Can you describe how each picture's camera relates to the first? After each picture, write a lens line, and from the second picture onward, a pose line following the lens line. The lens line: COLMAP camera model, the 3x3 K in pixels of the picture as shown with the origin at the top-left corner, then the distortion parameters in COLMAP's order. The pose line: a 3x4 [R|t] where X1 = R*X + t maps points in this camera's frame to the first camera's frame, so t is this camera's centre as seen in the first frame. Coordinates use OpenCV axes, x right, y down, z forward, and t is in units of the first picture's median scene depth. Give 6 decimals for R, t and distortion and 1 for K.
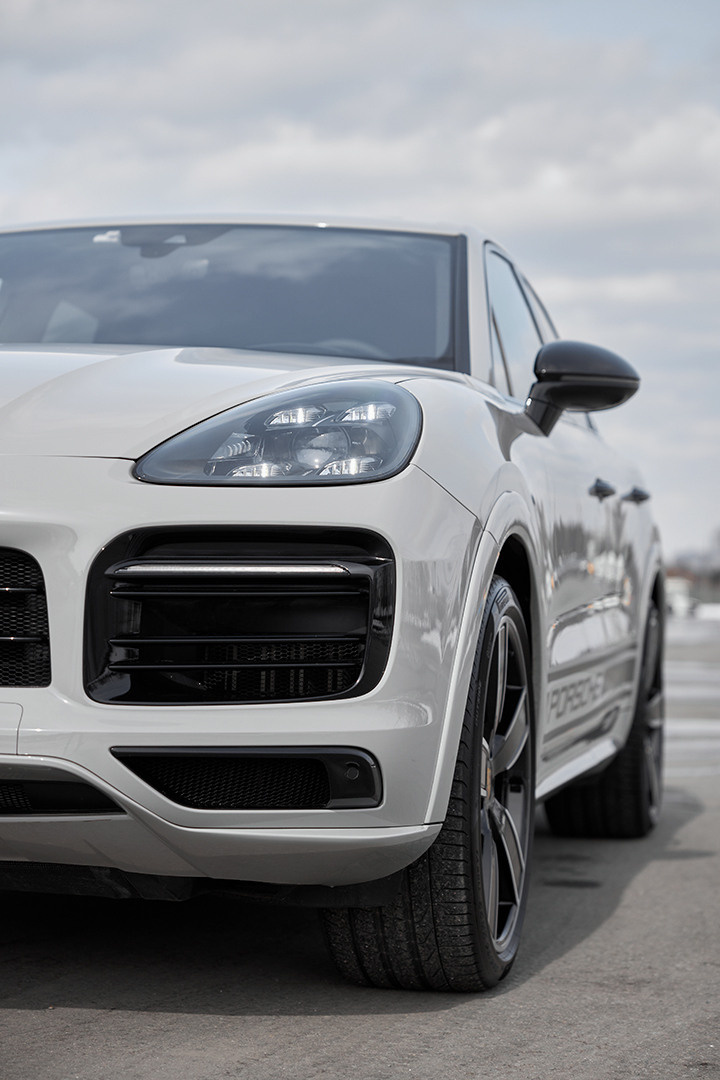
lens RADIAL K [[2239.3, 0, 360.0], [0, 2239.3, 540.0], [0, 0, 1]] dist [0.039577, -0.387802]
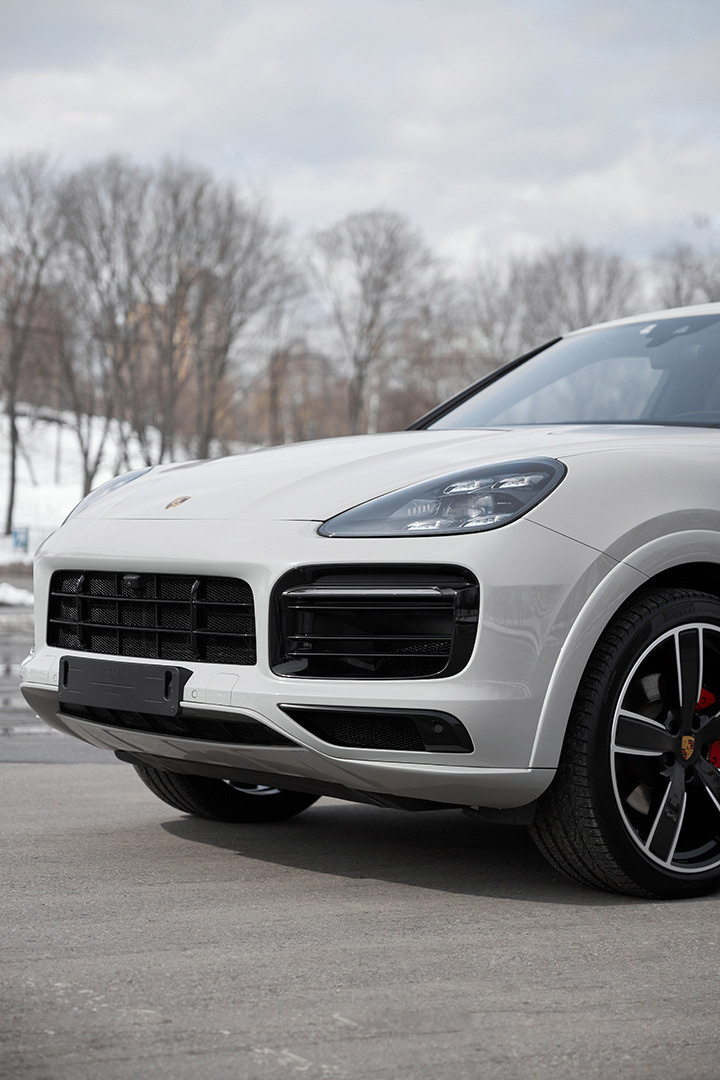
lens RADIAL K [[2131.4, 0, 360.0], [0, 2131.4, 540.0], [0, 0, 1]] dist [-0.000311, -0.120215]
pose [[0.792558, -0.010058, -0.609714, 0.746289], [0.013294, 0.999911, 0.000786, -0.021262], [0.609652, -0.008729, 0.792621, -0.143568]]
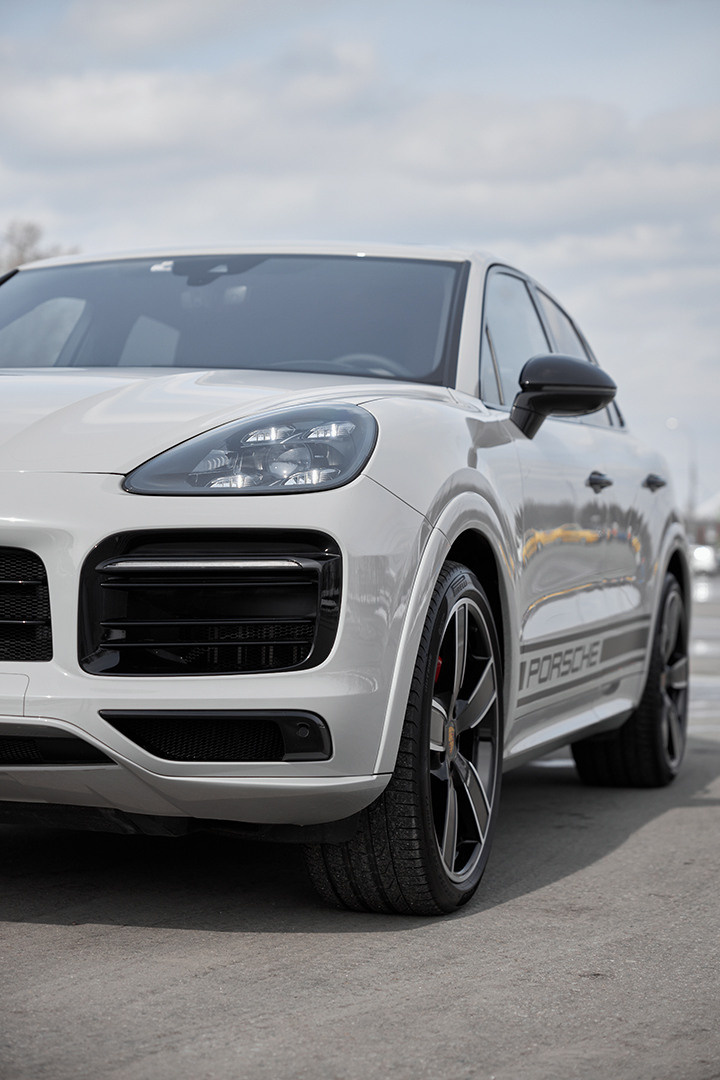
lens RADIAL K [[2131.4, 0, 360.0], [0, 2131.4, 540.0], [0, 0, 1]] dist [-0.000311, -0.120215]
pose [[0.996969, -0.003002, -0.077746, 0.106215], [0.004366, 0.999839, 0.017389, -0.017964], [0.077682, -0.017676, 0.996822, -0.132187]]
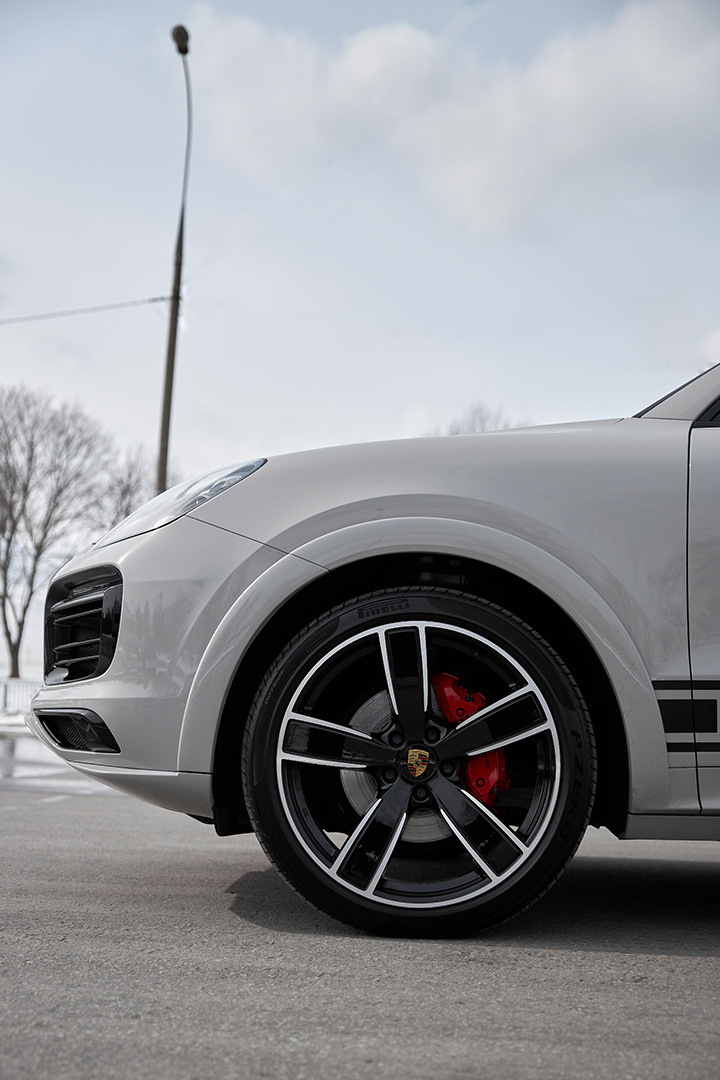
lens RADIAL K [[1312.2, 0, 360.0], [0, 1312.2, 540.0], [0, 0, 1]] dist [0.007283, 0.003330]
pose [[0.167760, -0.151746, -0.974079, 0.820372], [0.019206, 0.988398, -0.150669, 0.105312], [0.985641, 0.006568, 0.168728, 0.932544]]
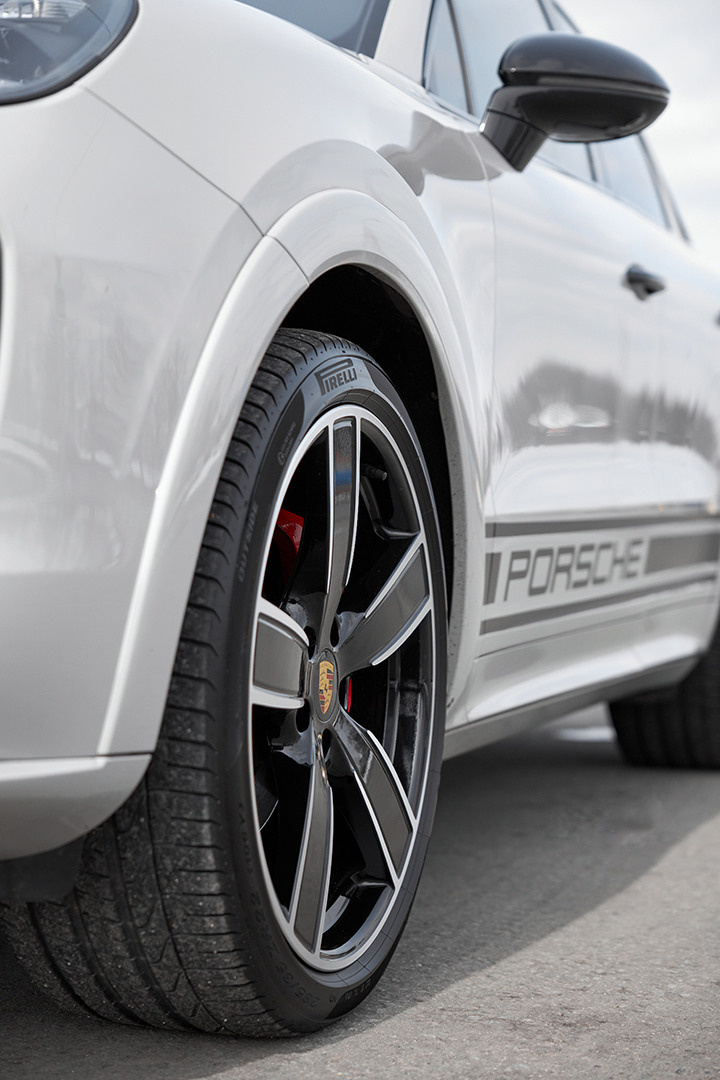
lens RADIAL K [[2131.4, 0, 360.0], [0, 2131.4, 540.0], [0, 0, 1]] dist [-0.000311, -0.120215]
pose [[0.993529, 0.005542, -0.113441, 0.142866], [-0.001866, 0.999471, 0.032484, 0.055794], [0.113561, -0.032062, 0.993014, 0.479680]]
